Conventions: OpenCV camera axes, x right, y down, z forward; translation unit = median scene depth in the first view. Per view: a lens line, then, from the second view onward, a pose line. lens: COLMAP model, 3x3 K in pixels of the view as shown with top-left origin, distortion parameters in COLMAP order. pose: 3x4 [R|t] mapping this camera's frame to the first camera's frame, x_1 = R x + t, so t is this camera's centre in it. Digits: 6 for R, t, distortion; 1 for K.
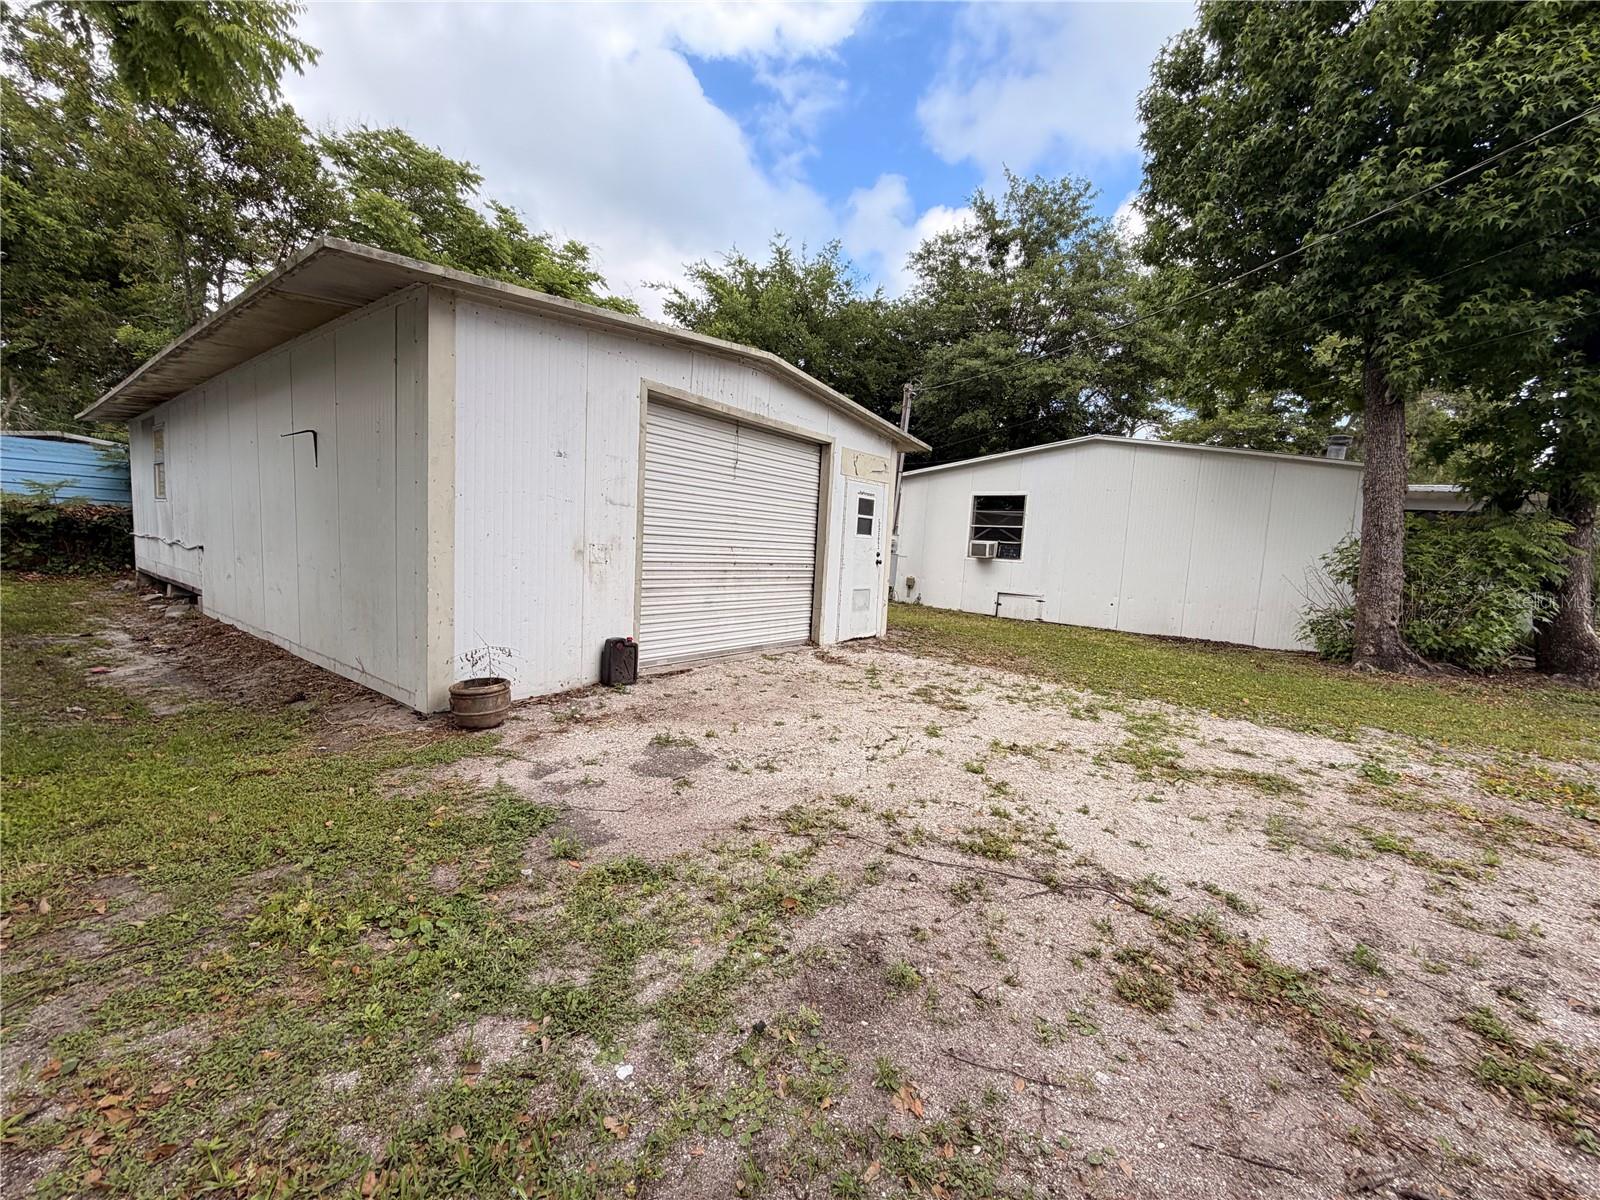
lens RADIAL K [[638.7, 0, 796.0], [0, 638.7, 600.7], [0, 0, 1]] dist [0.000519, 0.000093]
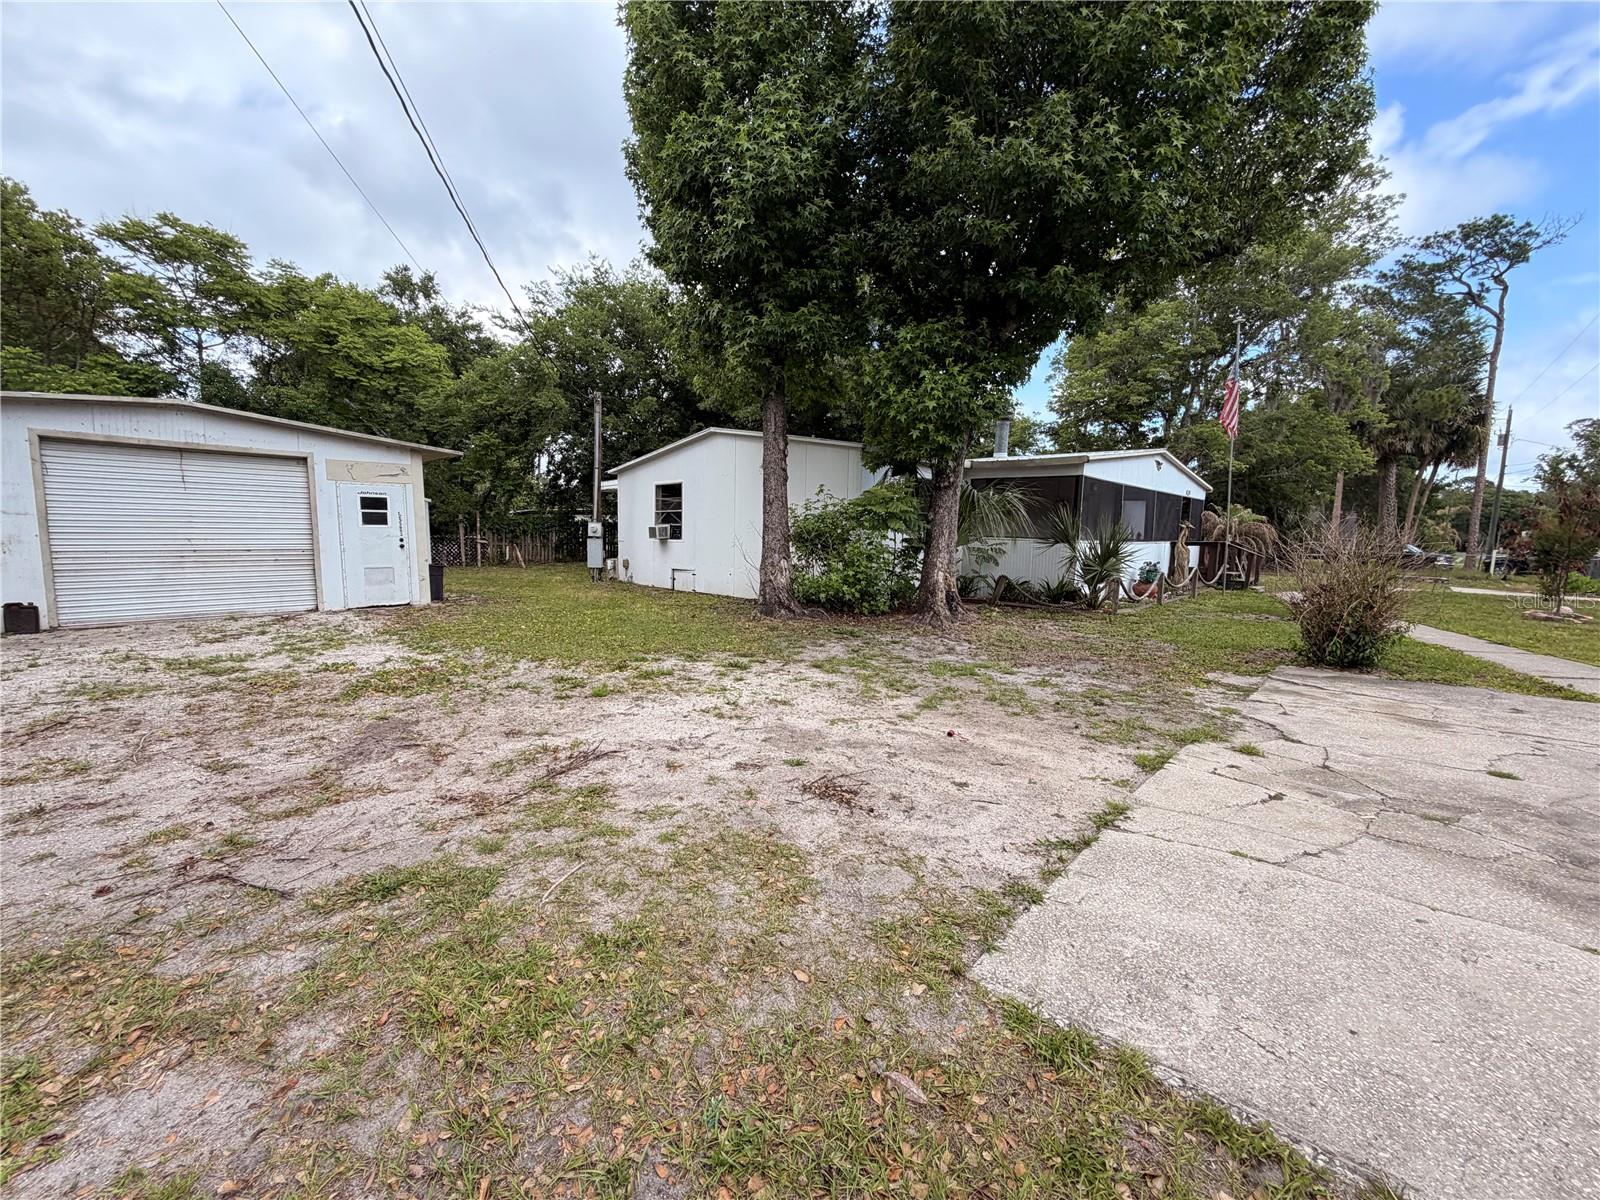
lens RADIAL K [[638.7, 0, 796.0], [0, 638.7, 600.7], [0, 0, 1]] dist [0.000519, 0.000093]
pose [[0.995482, -0.029717, -0.090178, 1.103297], [0.031263, 0.999387, 0.015783, 0.056886], [0.089654, -0.018531, 0.995801, -0.215044]]
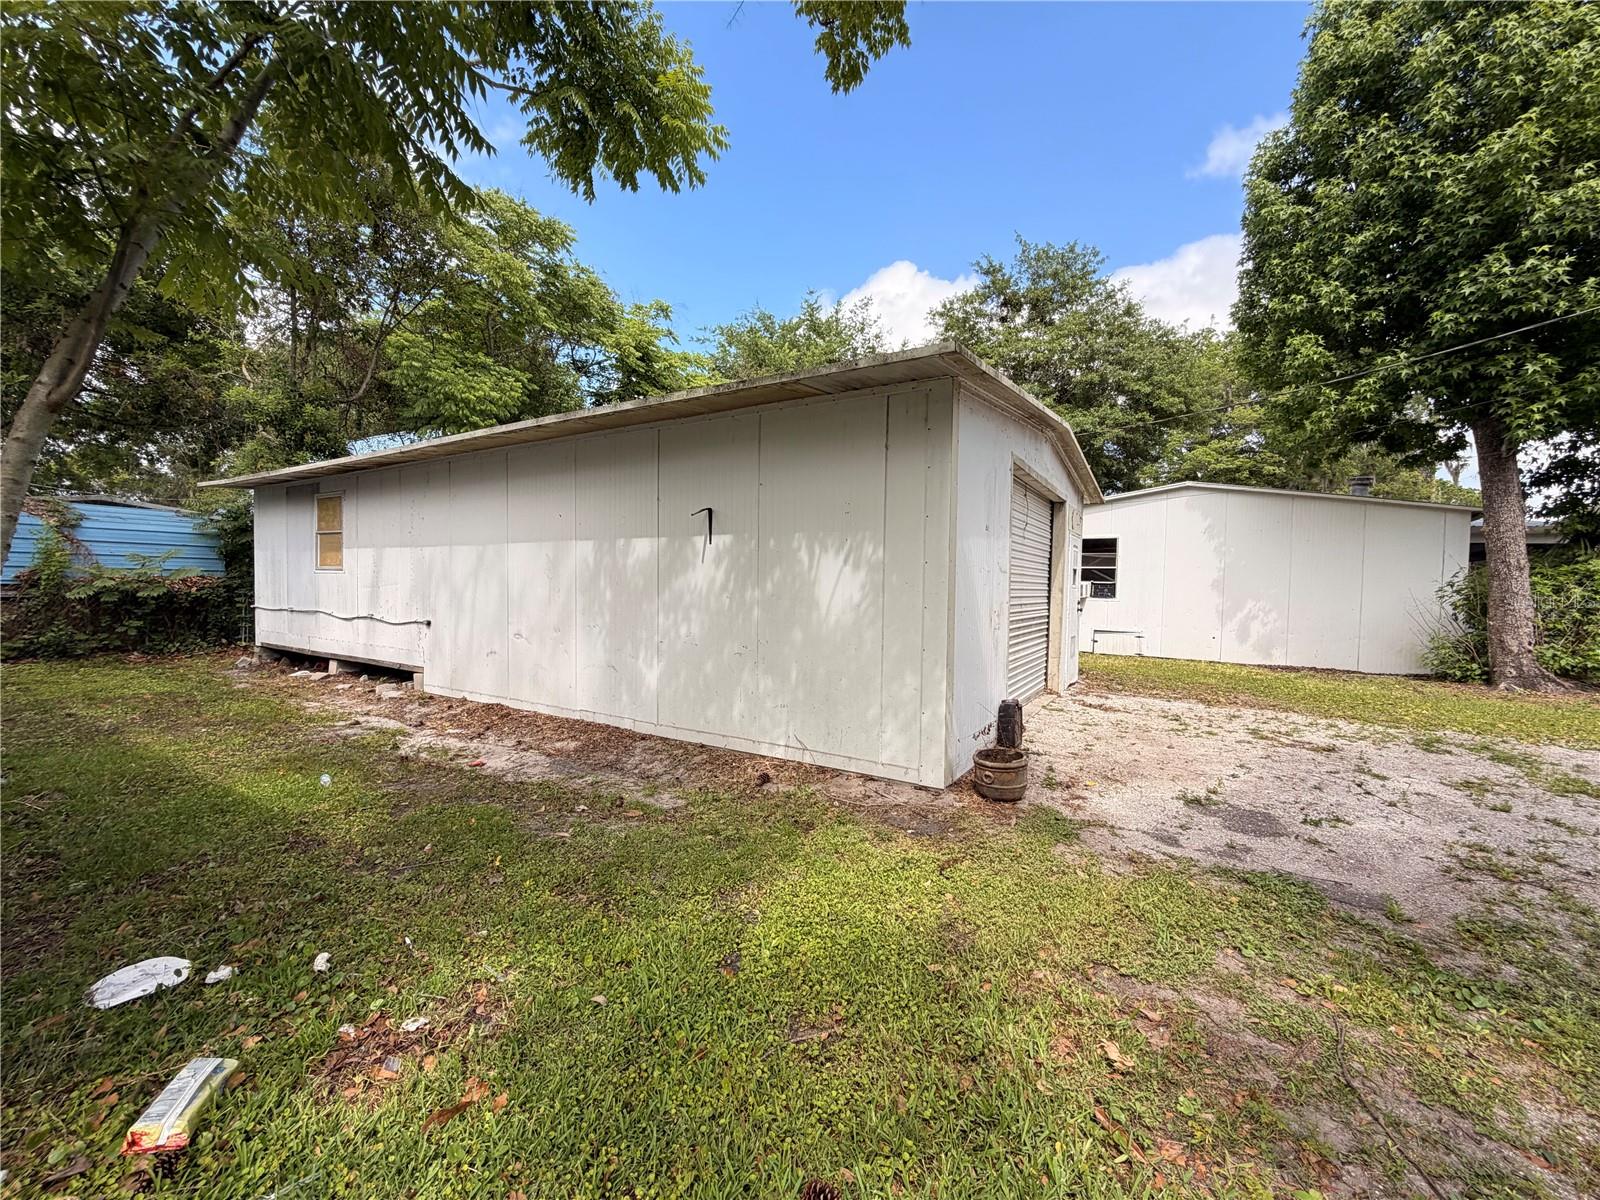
lens RADIAL K [[638.7, 0, 796.0], [0, 638.7, 600.7], [0, 0, 1]] dist [0.000519, 0.000093]
pose [[0.994411, -0.036052, 0.099231, -0.474099], [0.041703, 0.997589, -0.055479, -0.039503], [-0.096991, 0.059308, 0.993517, -0.003620]]
